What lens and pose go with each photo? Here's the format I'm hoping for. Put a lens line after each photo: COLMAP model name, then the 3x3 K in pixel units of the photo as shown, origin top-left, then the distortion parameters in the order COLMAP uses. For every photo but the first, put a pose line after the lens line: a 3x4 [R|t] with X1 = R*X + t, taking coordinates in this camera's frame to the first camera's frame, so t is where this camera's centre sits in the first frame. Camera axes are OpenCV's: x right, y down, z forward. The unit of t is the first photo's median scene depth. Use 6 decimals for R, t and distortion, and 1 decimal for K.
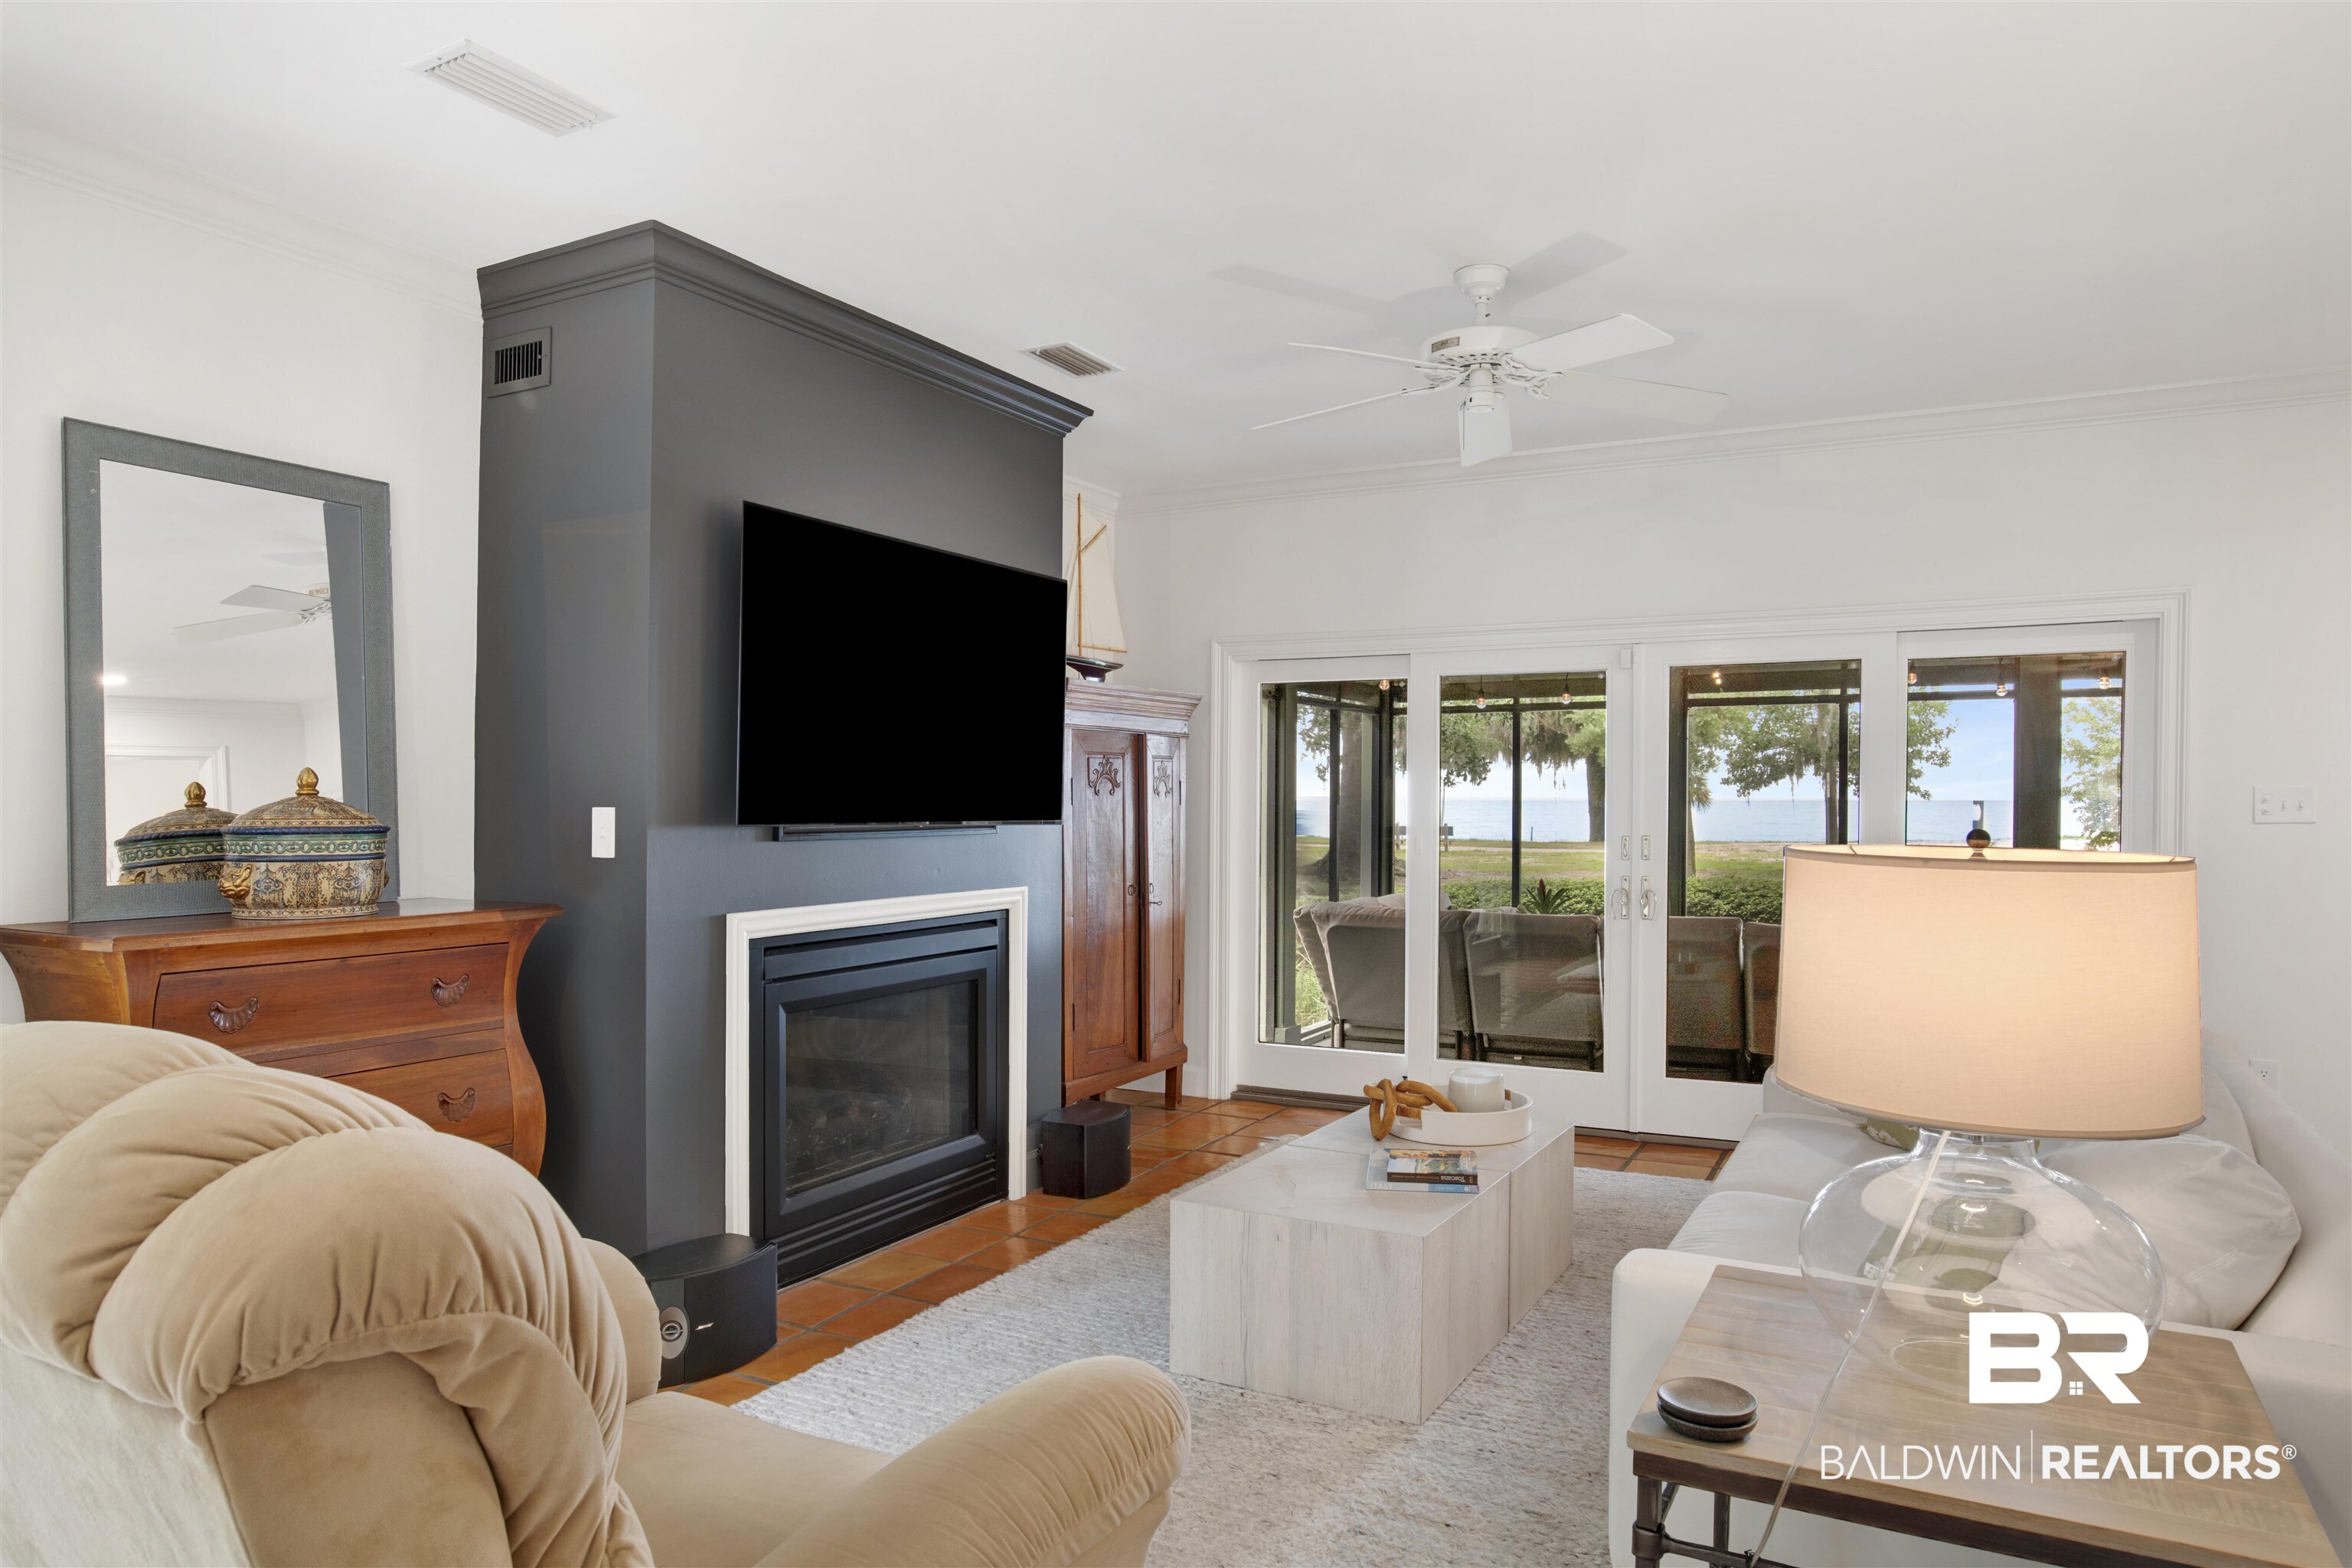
lens RADIAL K [[1459.1, 0, 1185.9], [0, 1459.1, 795.4], [0, 0, 1]] dist [-0.063270, 0.030982]
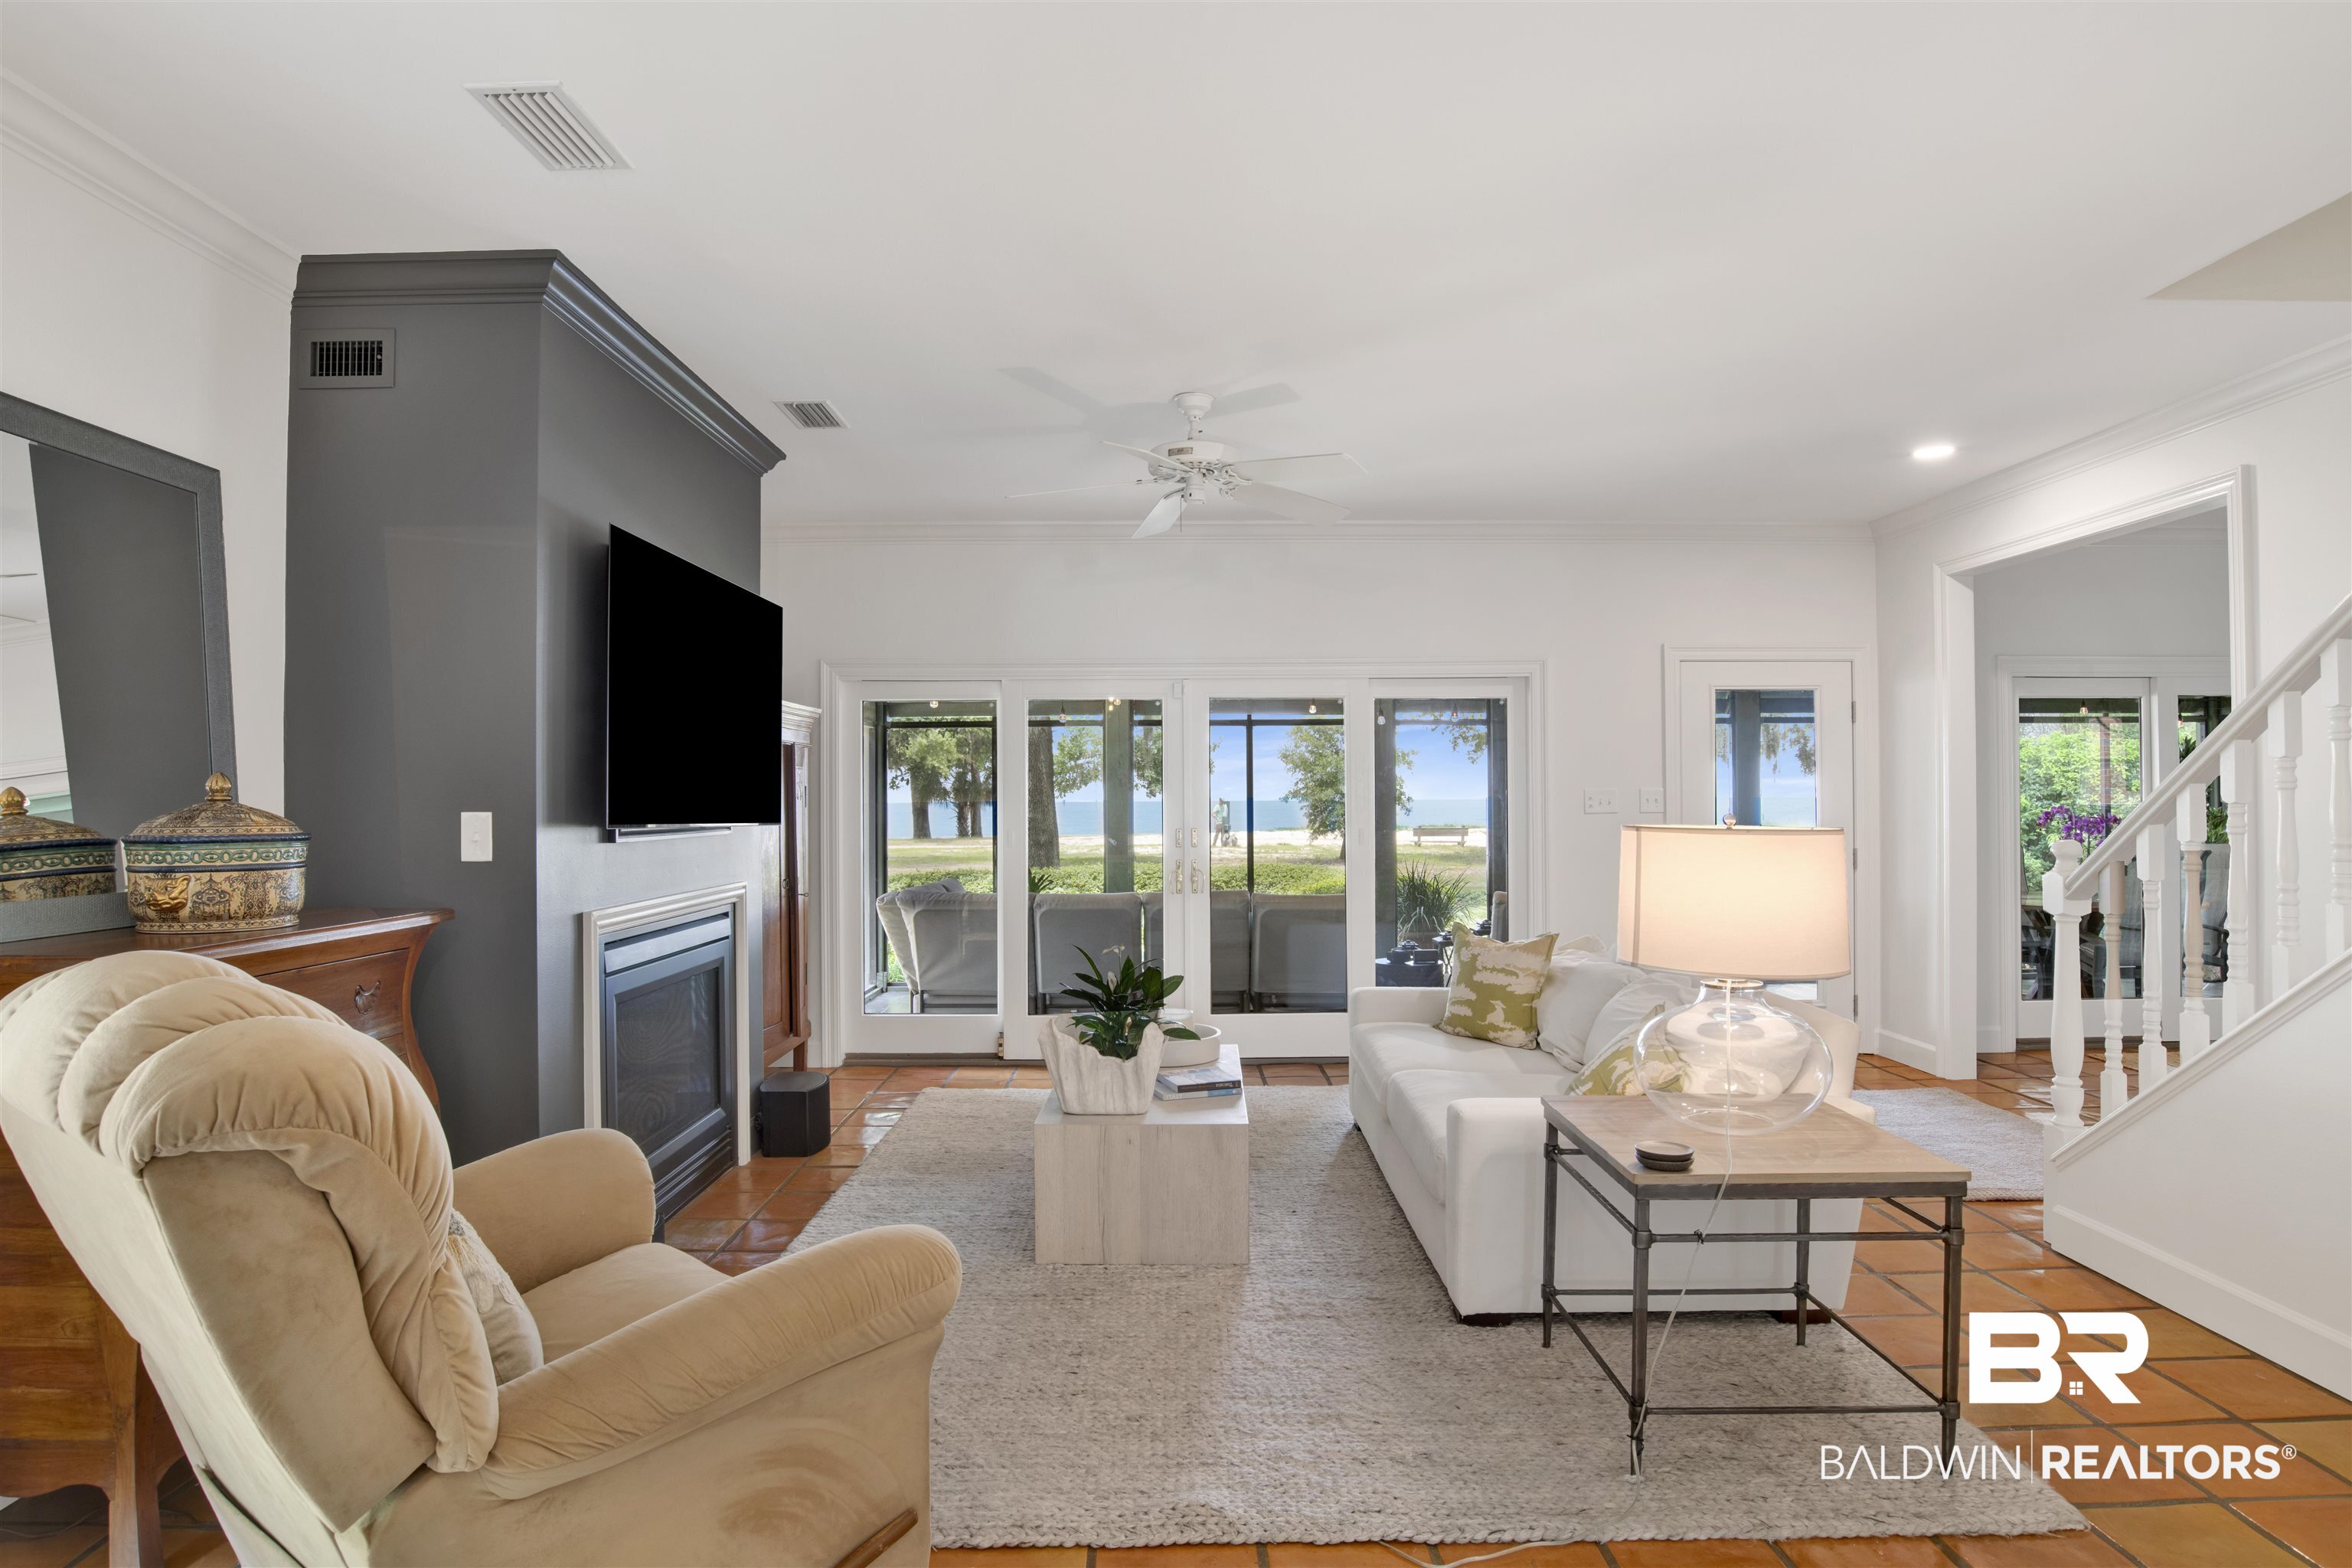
lens RADIAL K [[1319.3, 0, 1176.3], [0, 1319.3, 789.0], [0, 0, 1]] dist [-0.076811, 0.028604]
pose [[0.877509, -0.001114, 0.479559, -0.313193], [0.004124, 0.999978, -0.005224, -0.000719], [-0.479542, 0.006562, 0.877494, -0.027879]]
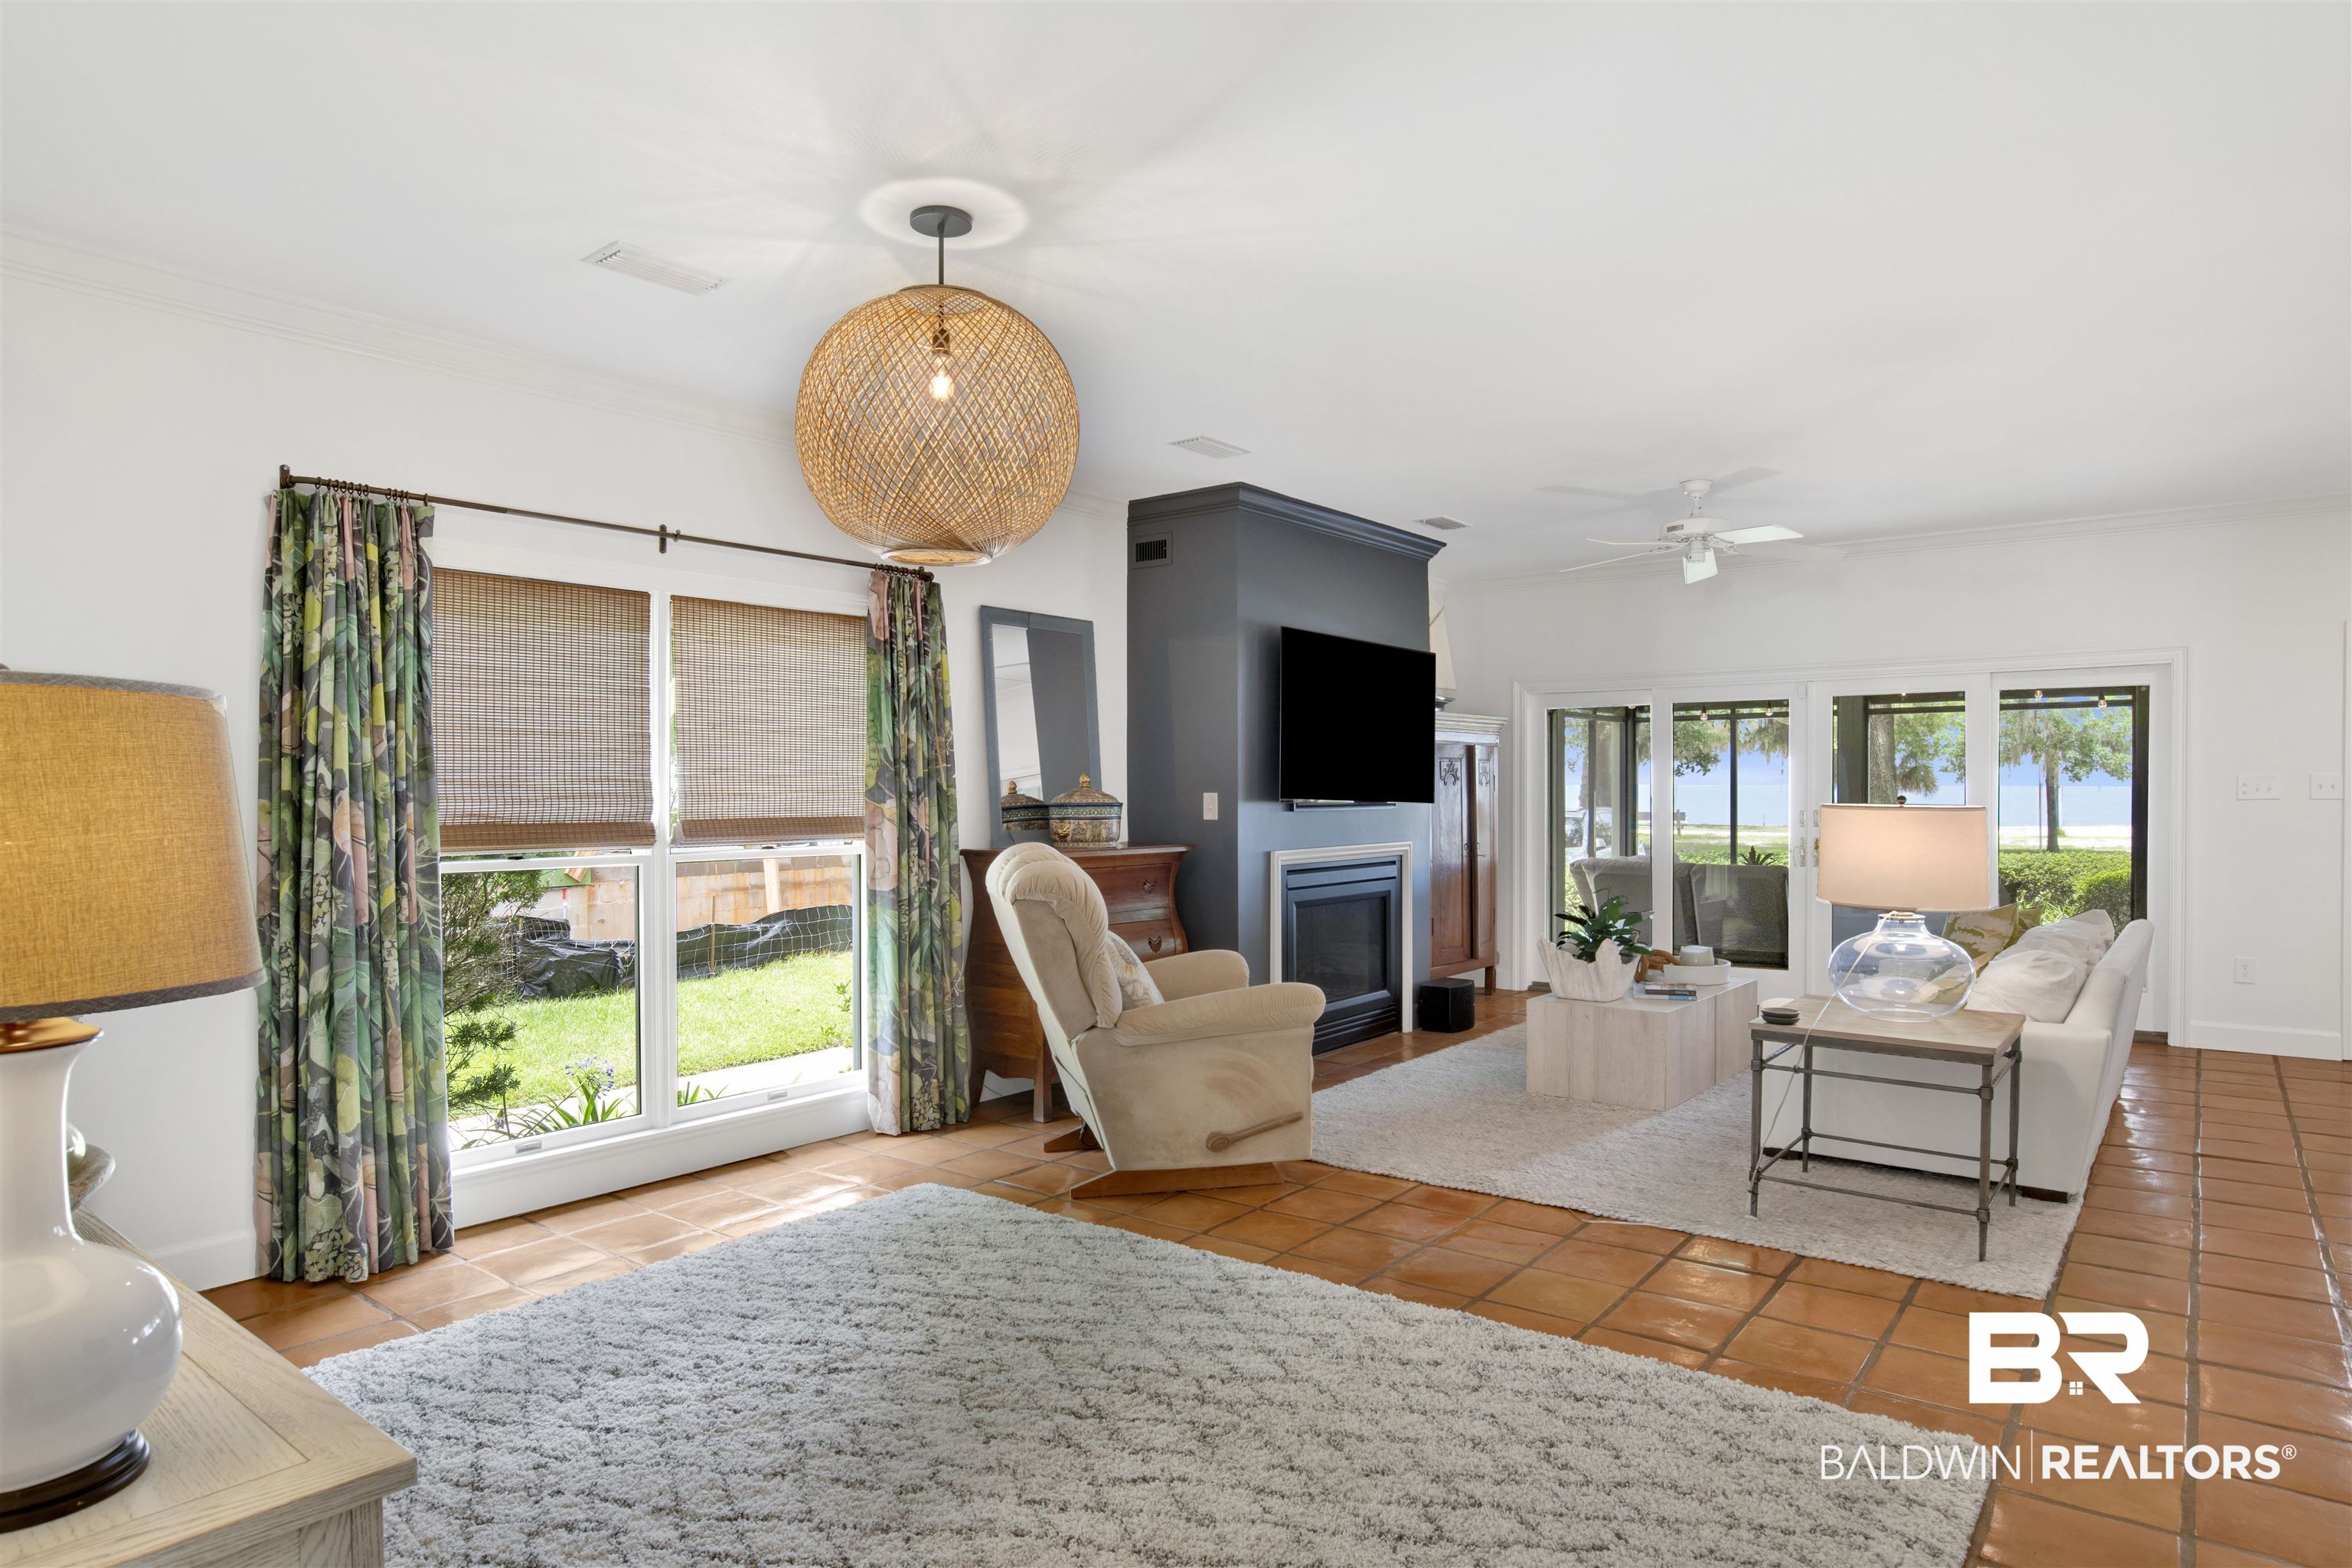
lens RADIAL K [[1373.8, 0, 1181.5], [0, 1373.8, 787.2], [0, 0, 1]] dist [-0.057892, 0.000115]
pose [[0.985091, -0.005398, -0.171951, -0.103324], [0.005441, 0.999985, -0.000222, 0.000814], [0.171949, -0.000717, 0.985106, -0.583617]]
